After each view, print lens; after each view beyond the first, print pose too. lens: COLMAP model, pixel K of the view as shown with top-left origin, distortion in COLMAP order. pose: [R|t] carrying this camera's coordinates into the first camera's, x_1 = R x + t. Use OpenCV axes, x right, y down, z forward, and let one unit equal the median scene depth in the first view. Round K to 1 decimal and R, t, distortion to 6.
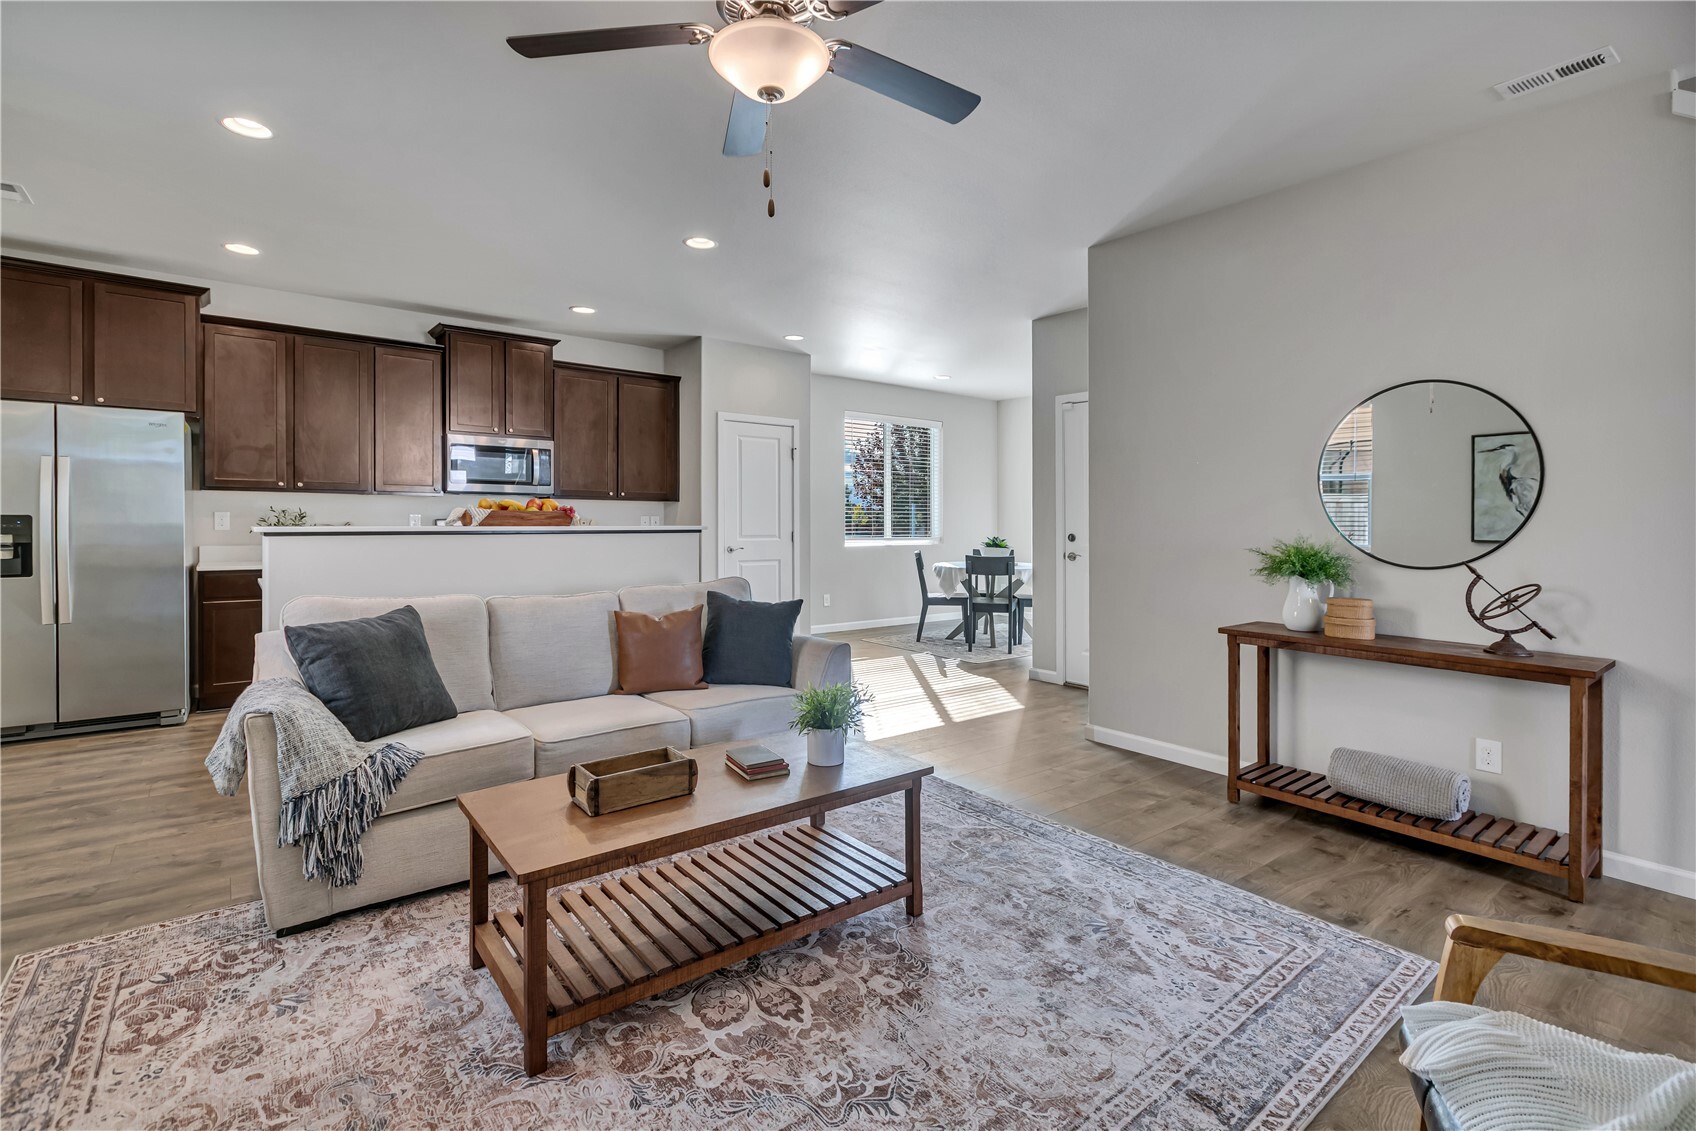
lens RADIAL K [[775.8, 0, 866.2], [0, 775.8, 503.4], [0, 0, 1]] dist [0.002259, -0.000778]
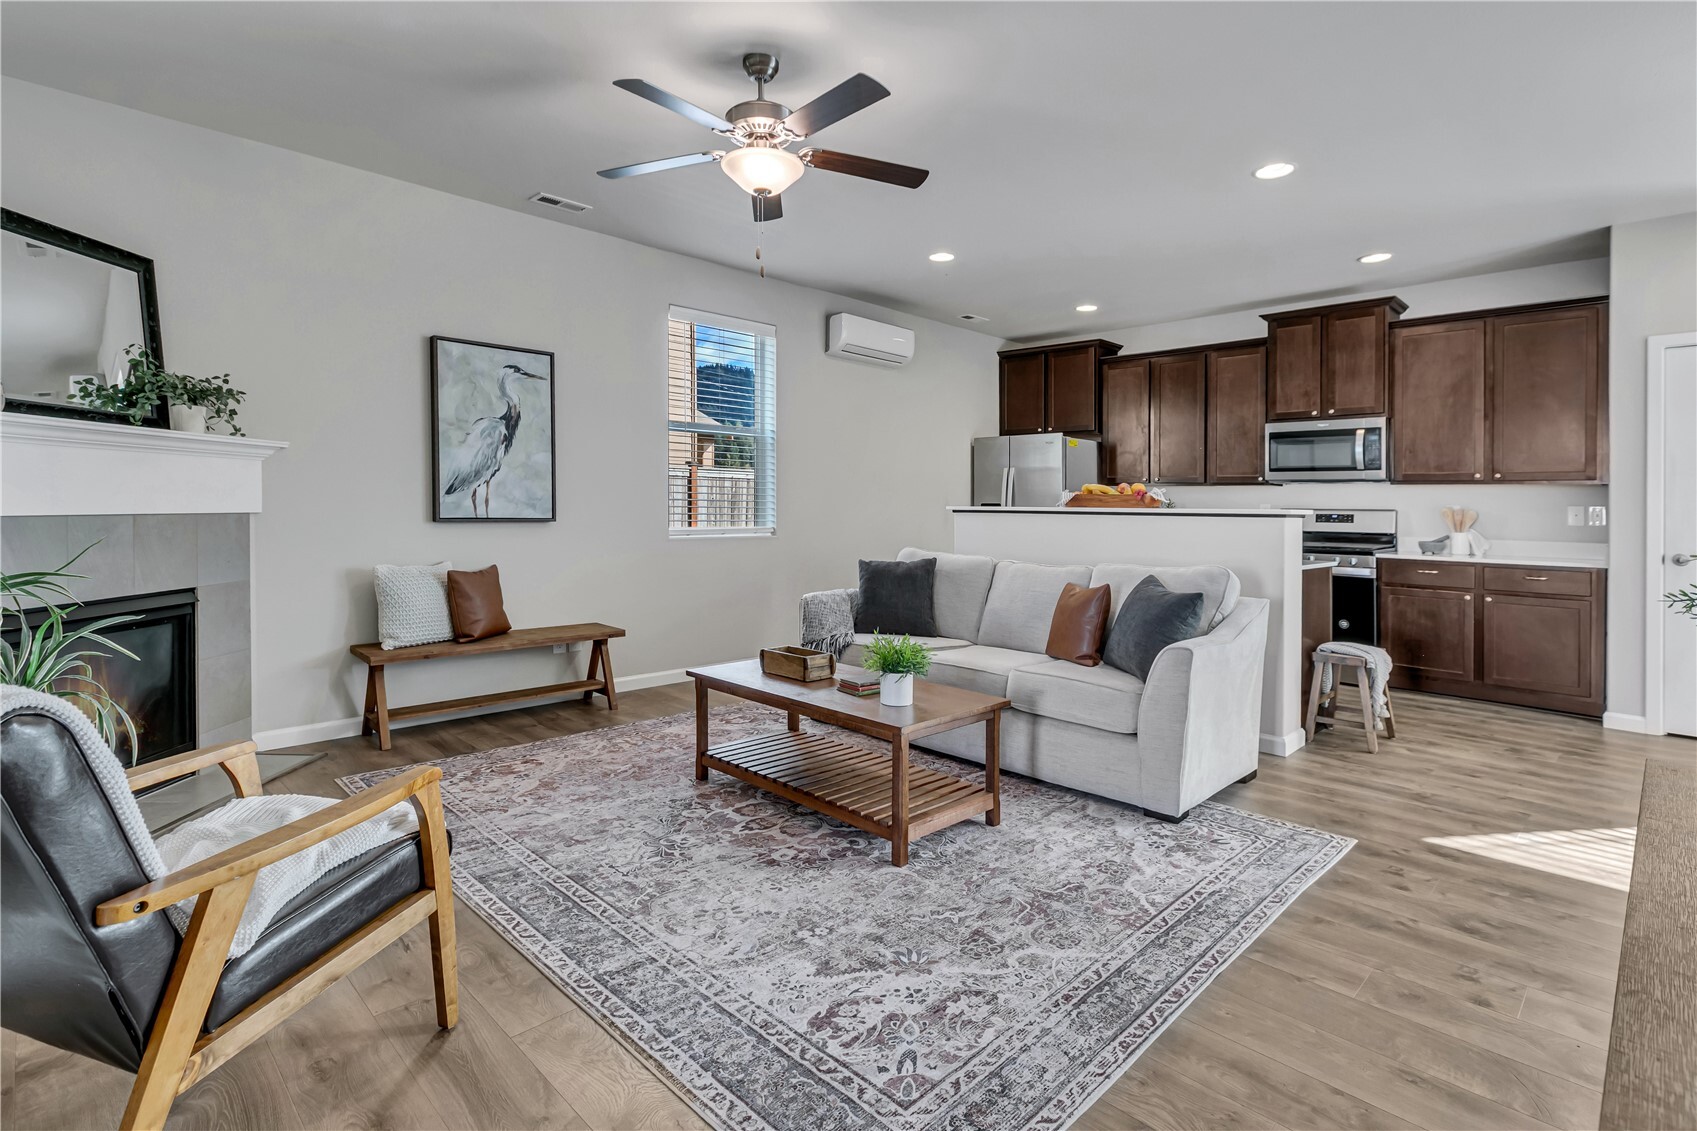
lens RADIAL K [[835.7, 0, 838.5], [0, 835.7, 499.6], [0, 0, 1]] dist [-0.002328, -0.000005]
pose [[0.092297, -0.014904, -0.995620, 1.229347], [0.006740, 0.999874, -0.014343, 0.053804], [0.995709, -0.005387, 0.092386, 0.847946]]
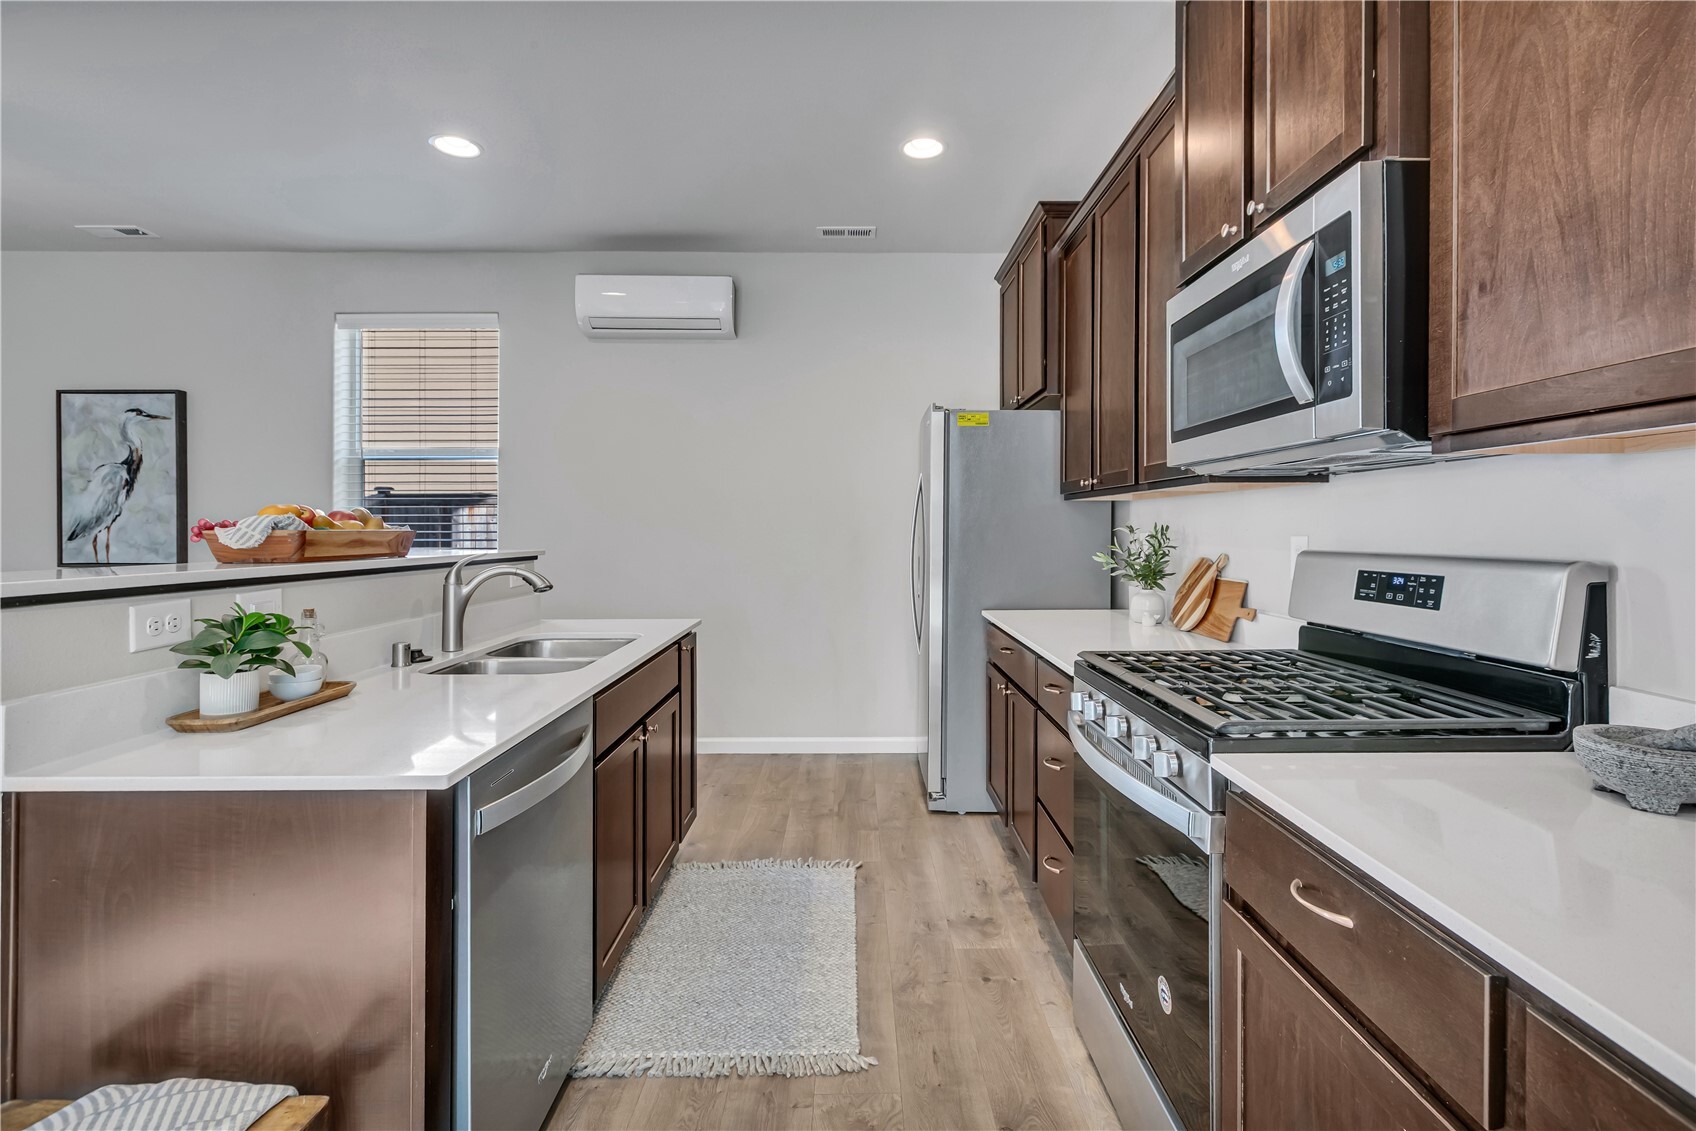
lens RADIAL K [[800.2, 0, 874.1], [0, 800.2, 505.0], [0, 0, 1]] dist [-0.004038, 0.001927]
pose [[-0.626860, -0.028560, -0.778609, -0.434464], [0.013262, 0.998792, -0.047314, 0.038935], [0.779019, -0.039985, -0.625724, 2.763154]]
